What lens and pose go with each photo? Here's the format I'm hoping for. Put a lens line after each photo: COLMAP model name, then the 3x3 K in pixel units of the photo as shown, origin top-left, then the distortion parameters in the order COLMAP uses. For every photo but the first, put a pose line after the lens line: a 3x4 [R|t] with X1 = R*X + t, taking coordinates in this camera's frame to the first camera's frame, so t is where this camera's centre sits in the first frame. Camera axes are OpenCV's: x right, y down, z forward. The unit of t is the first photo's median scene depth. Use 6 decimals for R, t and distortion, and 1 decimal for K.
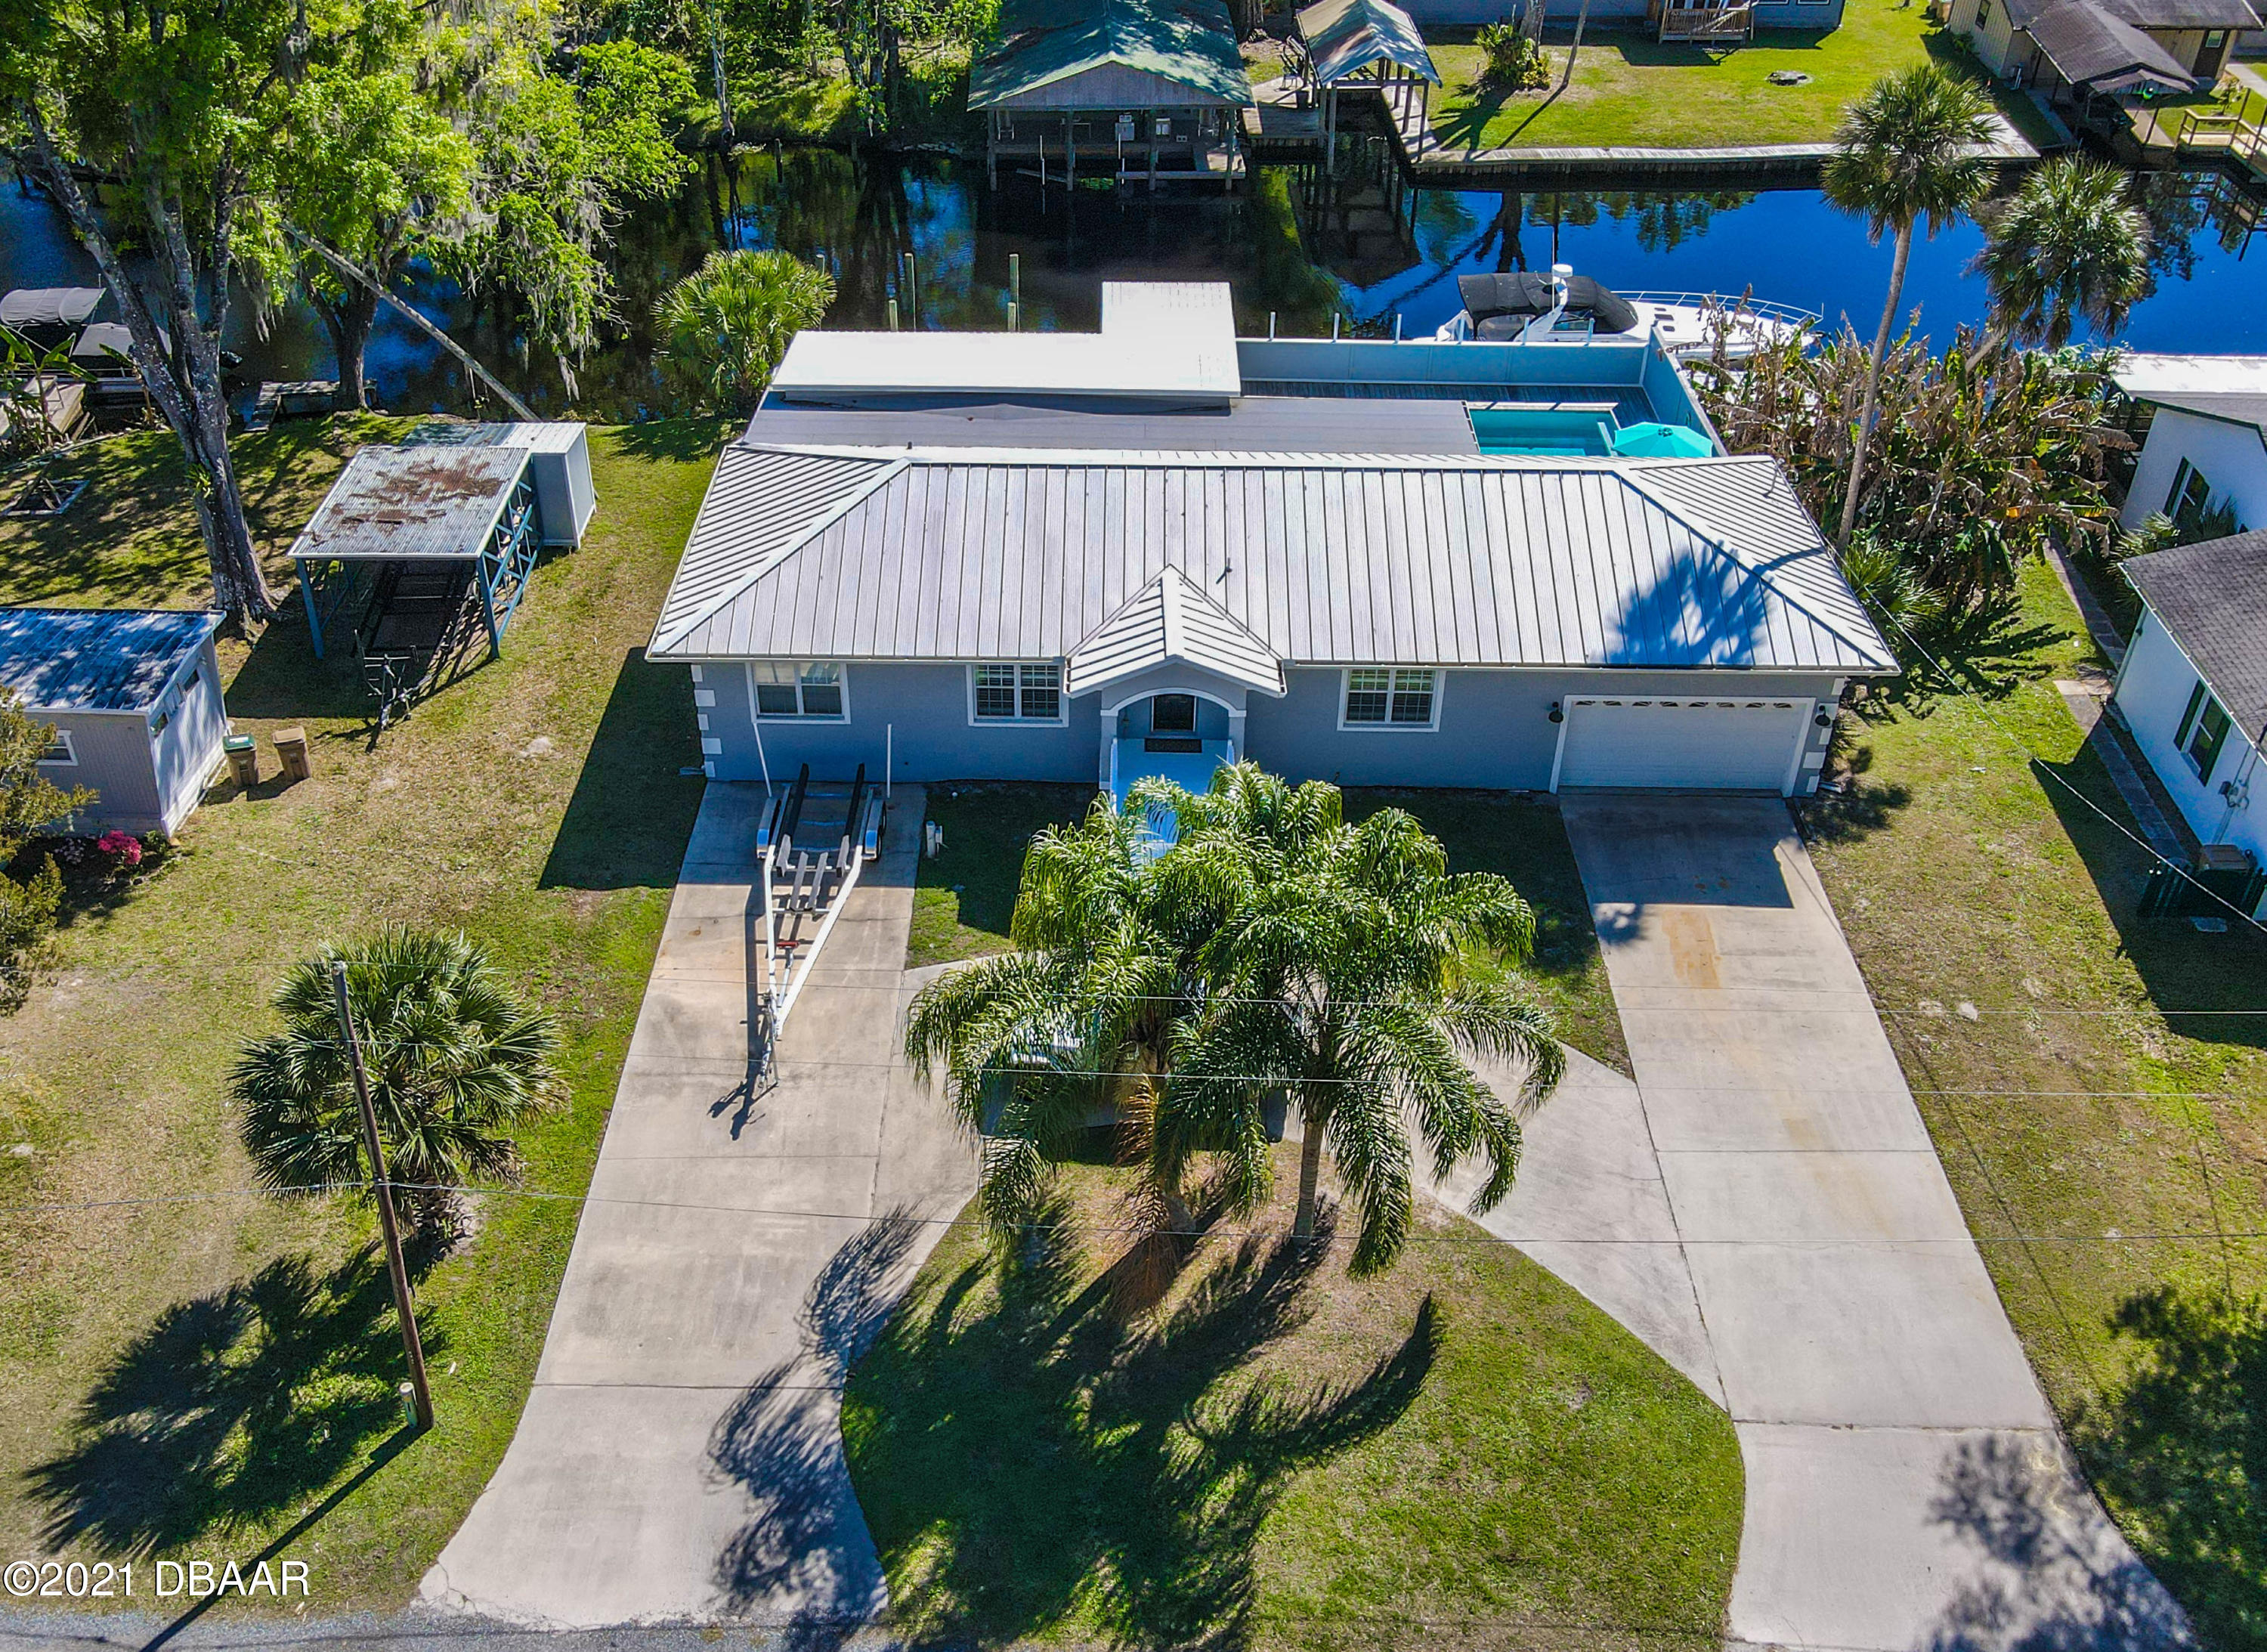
lens RADIAL K [[2013.8, 0, 1068.1], [0, 2013.8, 827.4], [0, 0, 1]] dist [0.029453, -0.017534]
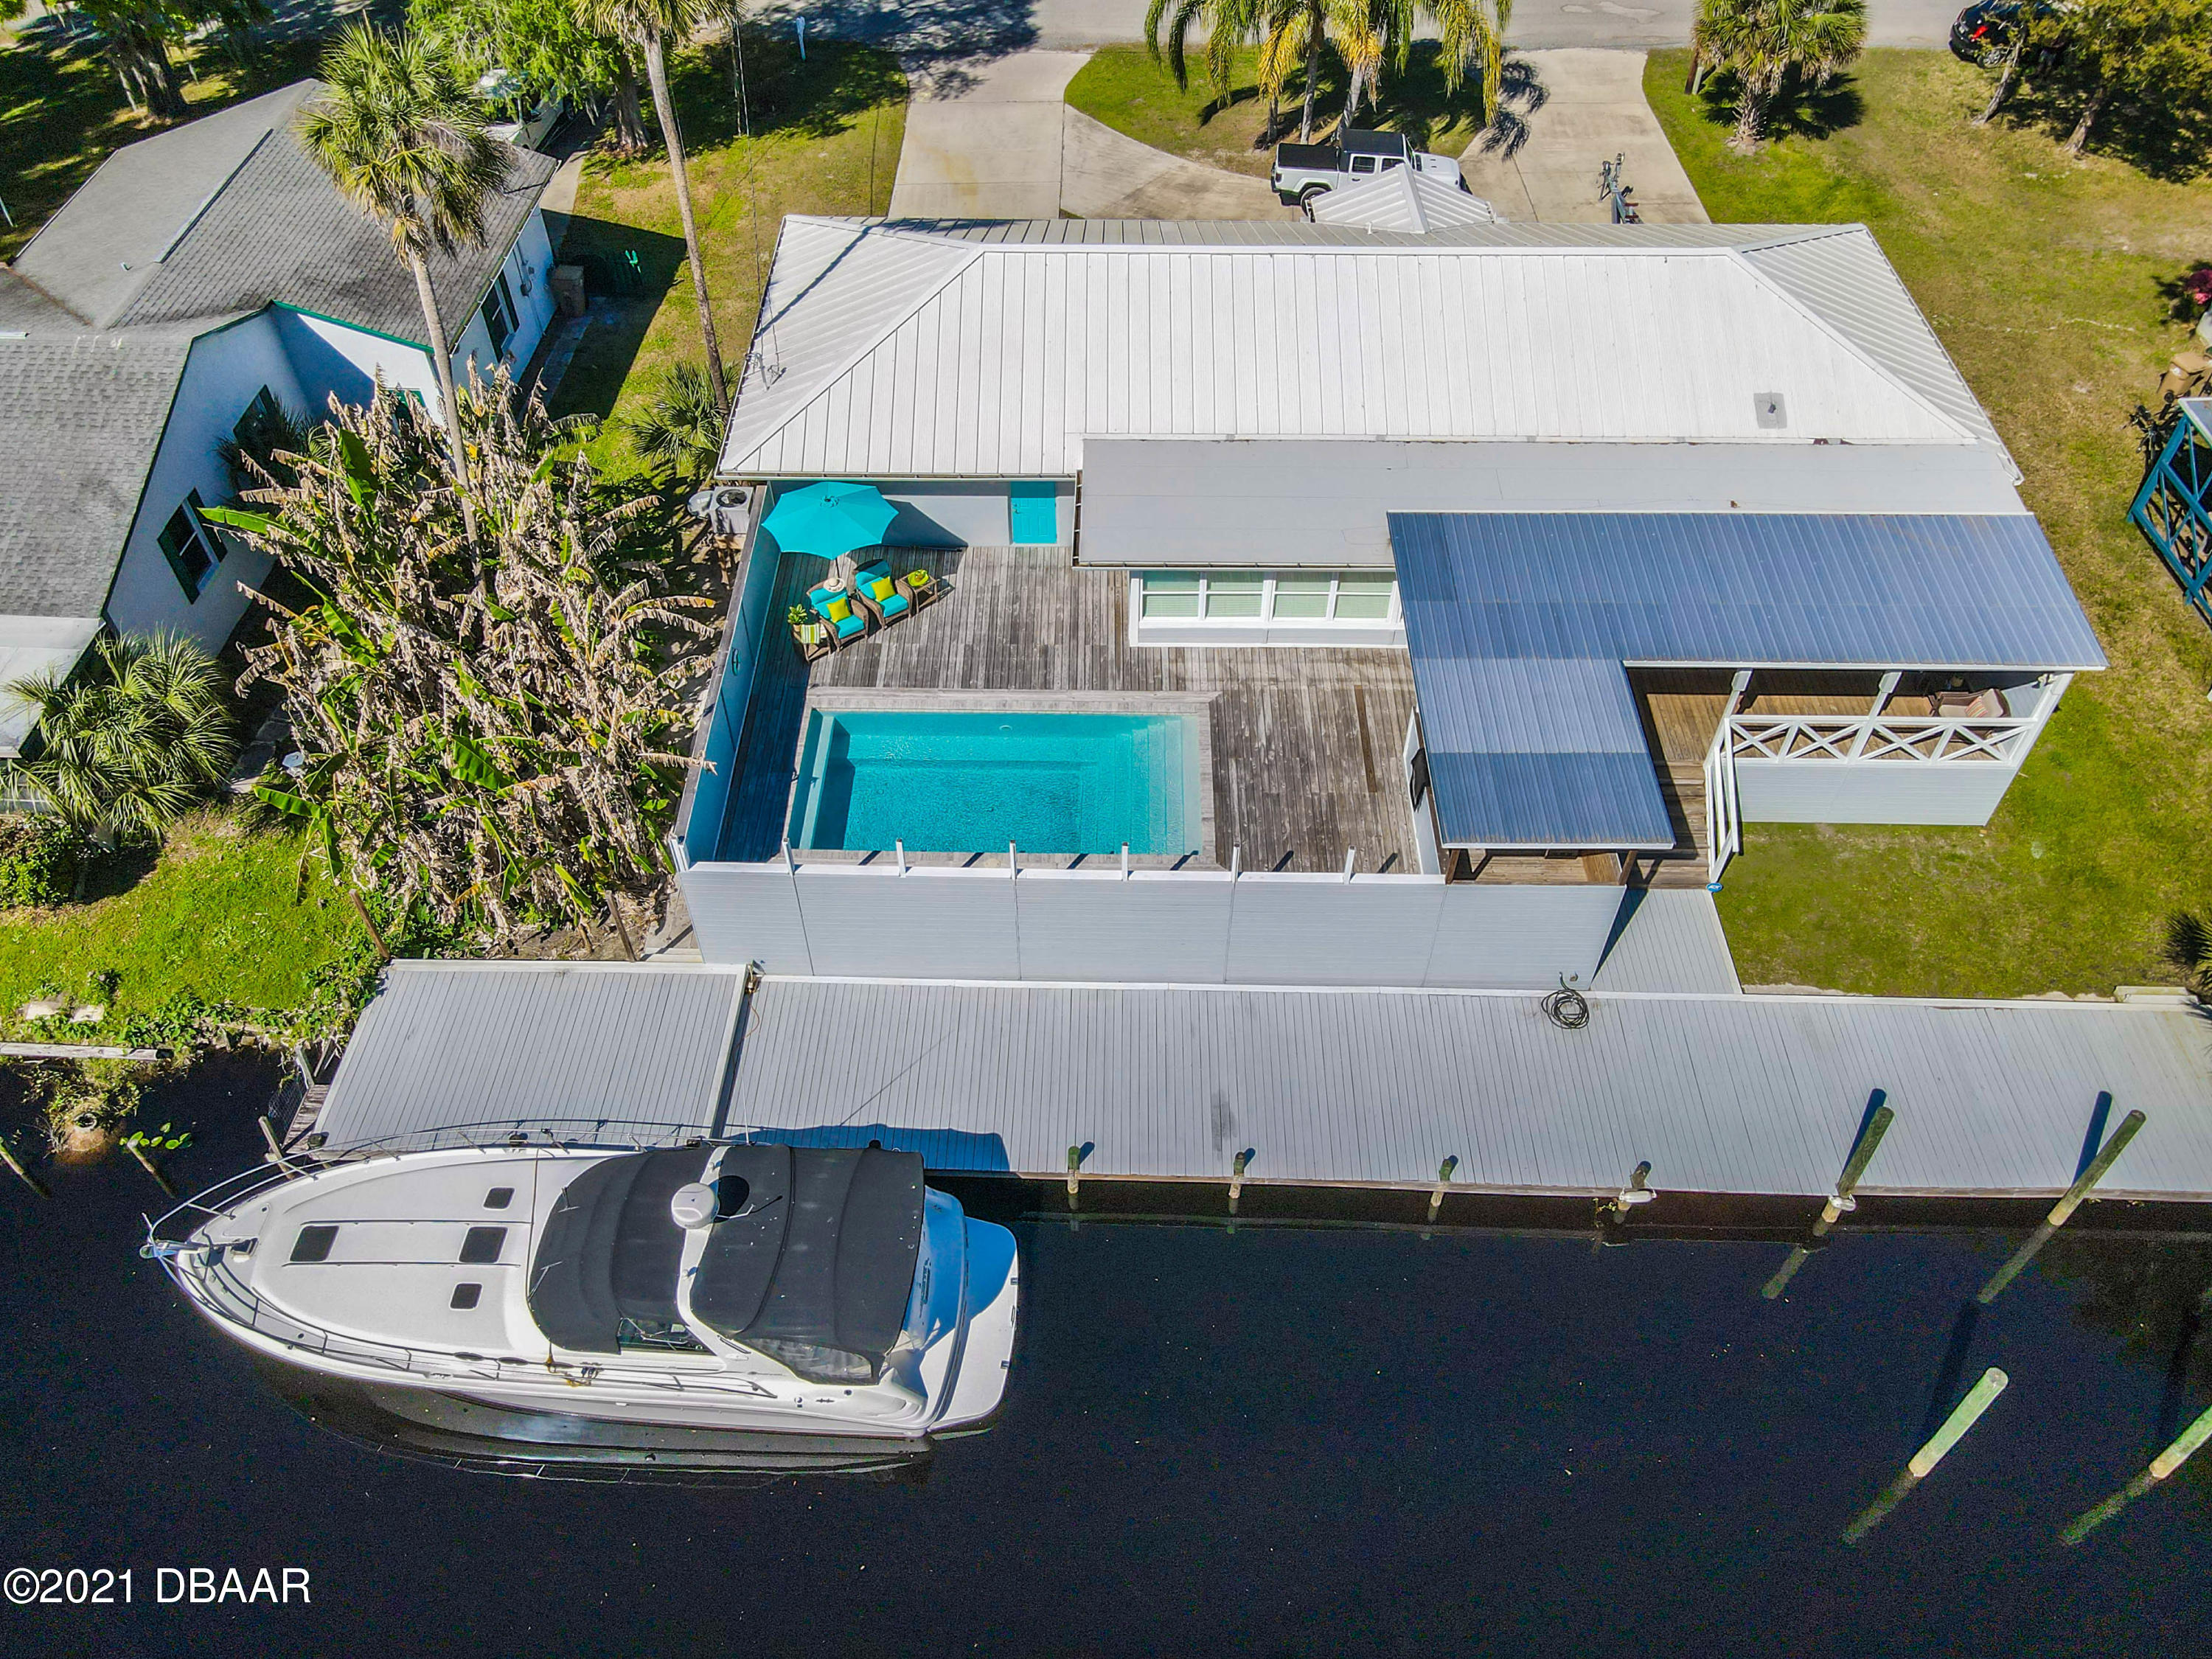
lens RADIAL K [[1637.2, 0, 1106.0], [0, 1637.2, 829.5], [0, 0, 1]] dist [-0.007450, 0.002055]
pose [[-0.999741, 0.019609, -0.011568, 0.251008], [-0.009245, 0.114682, 0.993359, -1.012480], [0.020805, 0.993209, -0.114471, 1.517338]]
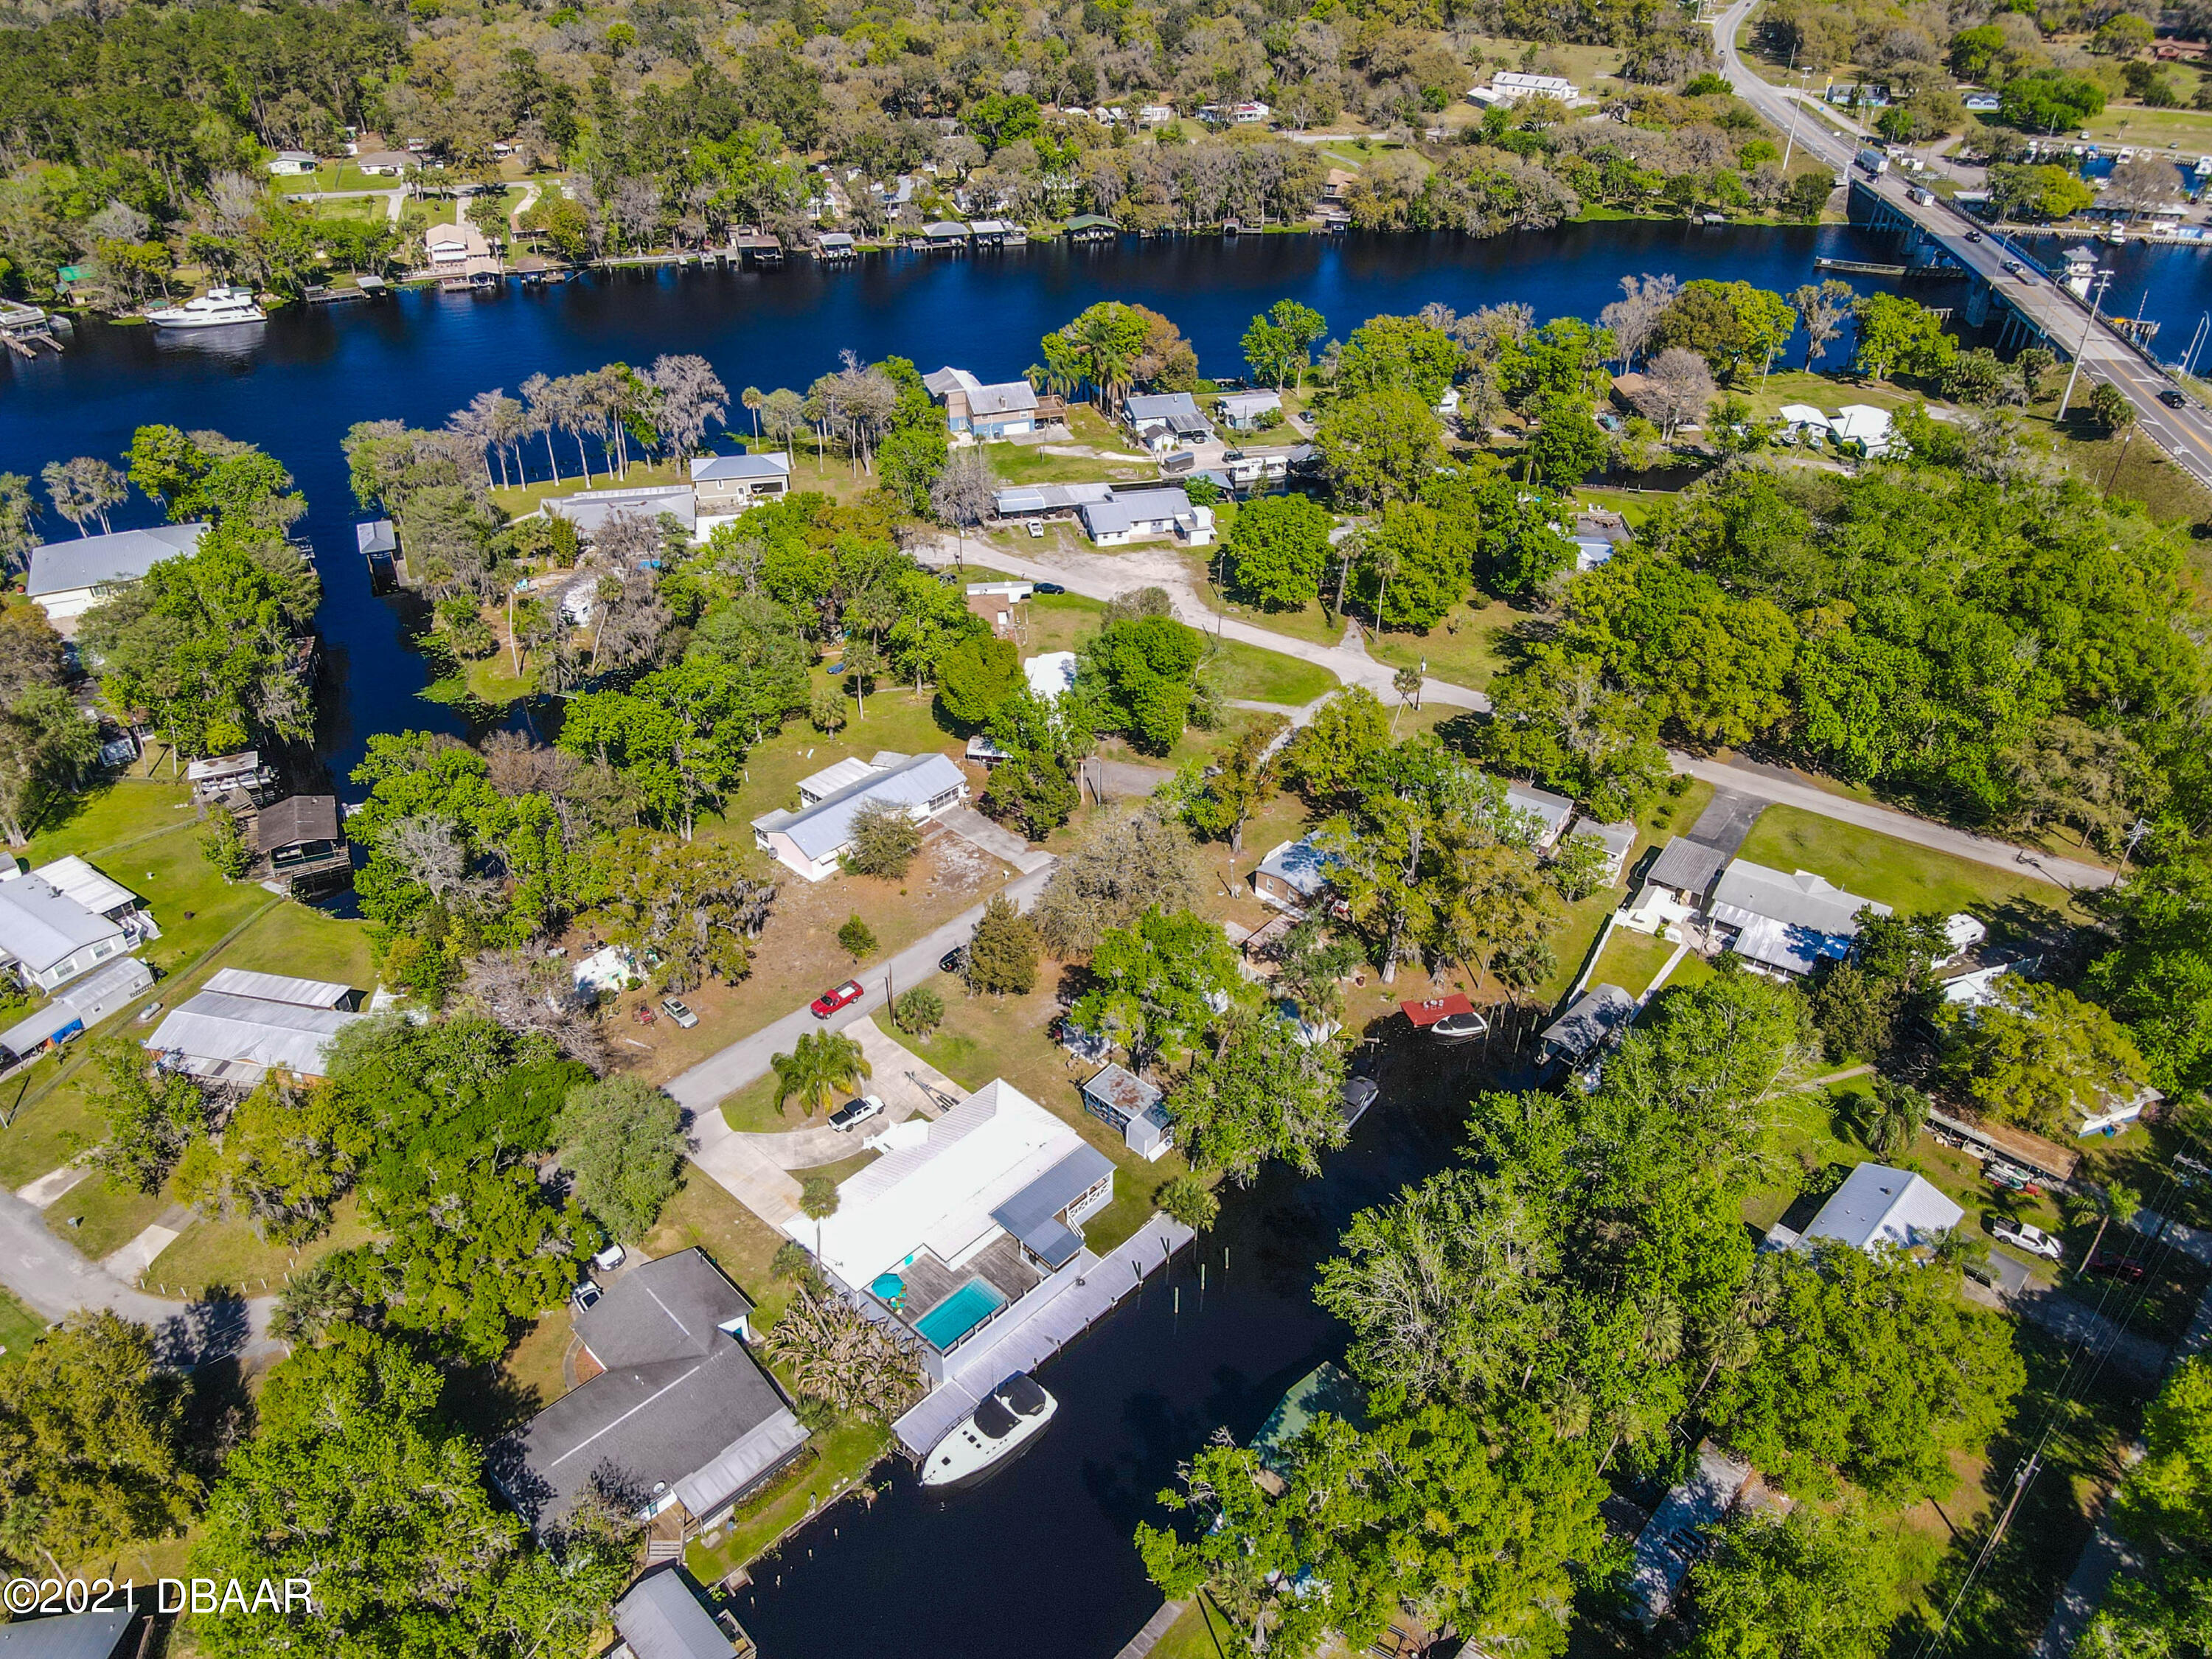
lens RADIAL K [[1620.2, 0, 1106.0], [0, 1620.2, 829.5], [0, 0, 1]] dist [-0.009533, 0.044198]
pose [[-0.660045, 0.416637, -0.625103, 1.764031], [-0.449488, 0.447690, 0.773003, -3.428669], [0.601914, 0.791193, -0.108223, 1.162139]]
